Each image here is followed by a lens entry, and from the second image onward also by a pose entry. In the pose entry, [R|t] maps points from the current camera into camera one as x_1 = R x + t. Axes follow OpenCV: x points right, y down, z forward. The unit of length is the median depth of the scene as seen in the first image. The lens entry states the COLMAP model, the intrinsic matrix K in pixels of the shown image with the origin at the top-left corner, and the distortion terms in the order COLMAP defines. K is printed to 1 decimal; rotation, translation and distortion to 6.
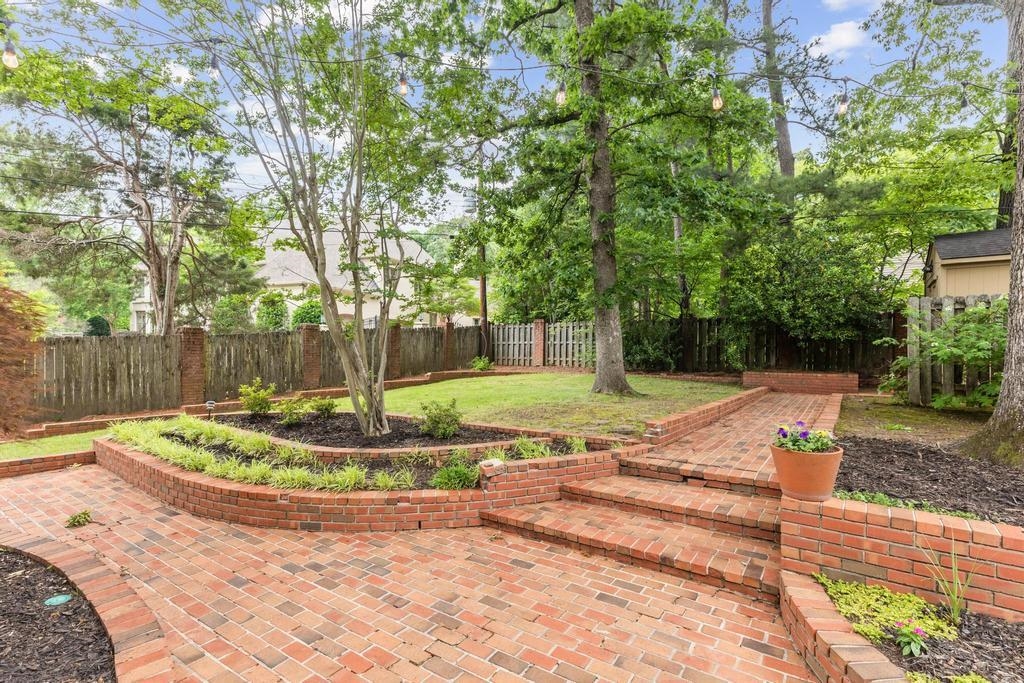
lens RADIAL K [[473.5, 0, 514.9], [0, 473.5, 351.5], [0, 0, 1]] dist [0.005586, -0.001295]
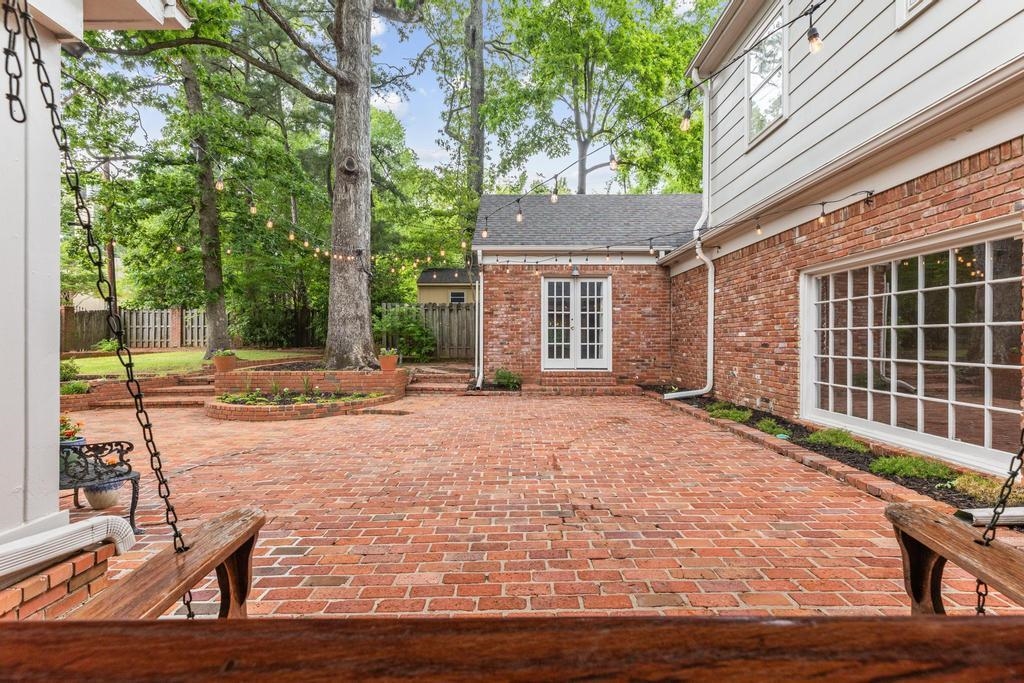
lens RADIAL K [[473.5, 0, 511.0], [0, 473.5, 338.8], [0, 0, 1]] dist [0.005586, -0.001295]
pose [[0.818759, -0.009455, 0.574060, 0.074908], [0.009344, 0.999951, 0.003143, 0.020038], [-0.574062, 0.002791, 0.818807, -0.536409]]
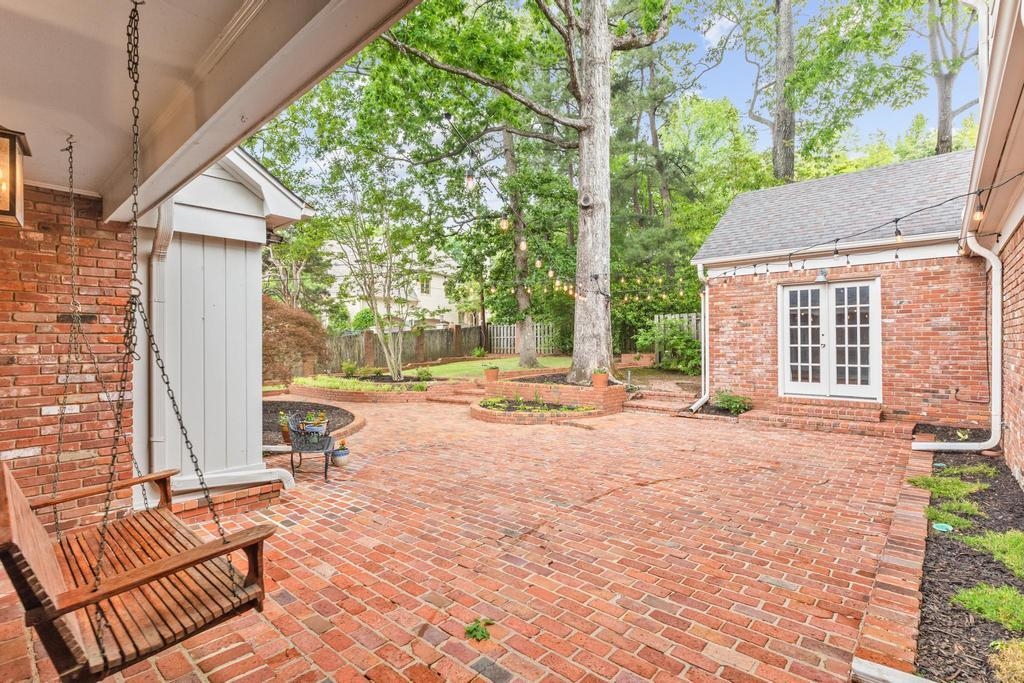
lens RADIAL K [[482.7, 0, 508.0], [0, 482.7, 337.1], [0, 0, 1]] dist [-0.004836, 0.000077]
pose [[0.993327, -0.019572, -0.113656, 0.253243], [0.018497, 0.999774, -0.010507, -0.005717], [0.113836, 0.008335, 0.993465, -0.641471]]
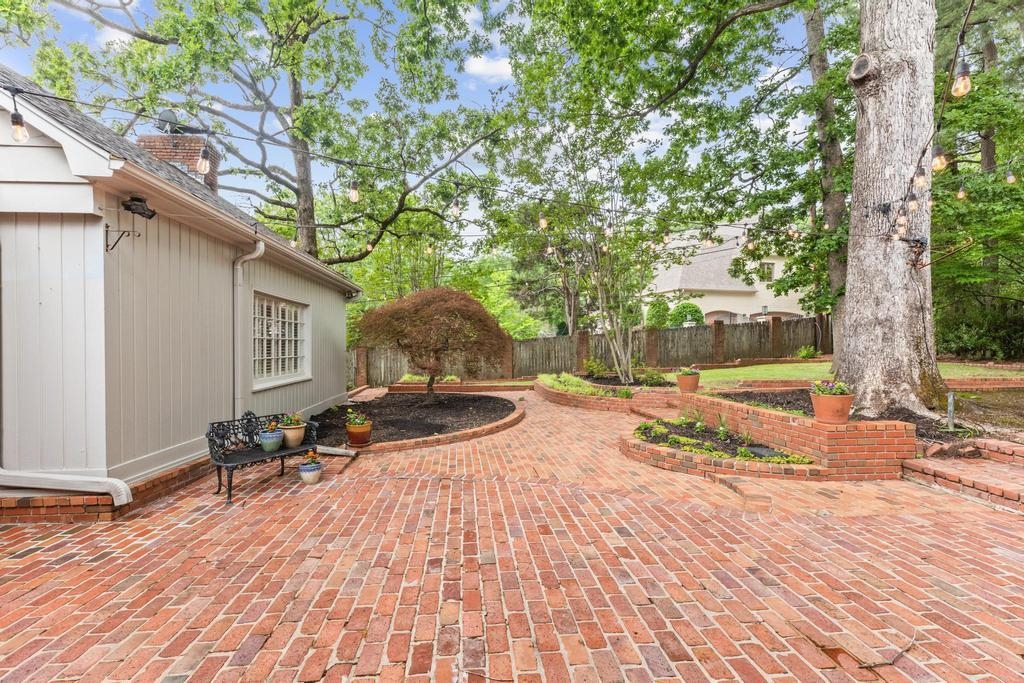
lens RADIAL K [[473.5, 0, 504.9], [0, 473.5, 343.9], [0, 0, 1]] dist [0.005586, -0.001295]
pose [[0.647425, -0.012997, -0.762018, 0.418087], [0.012812, 0.999899, -0.006169, 0.004877], [0.762022, -0.005769, 0.647526, -0.328234]]
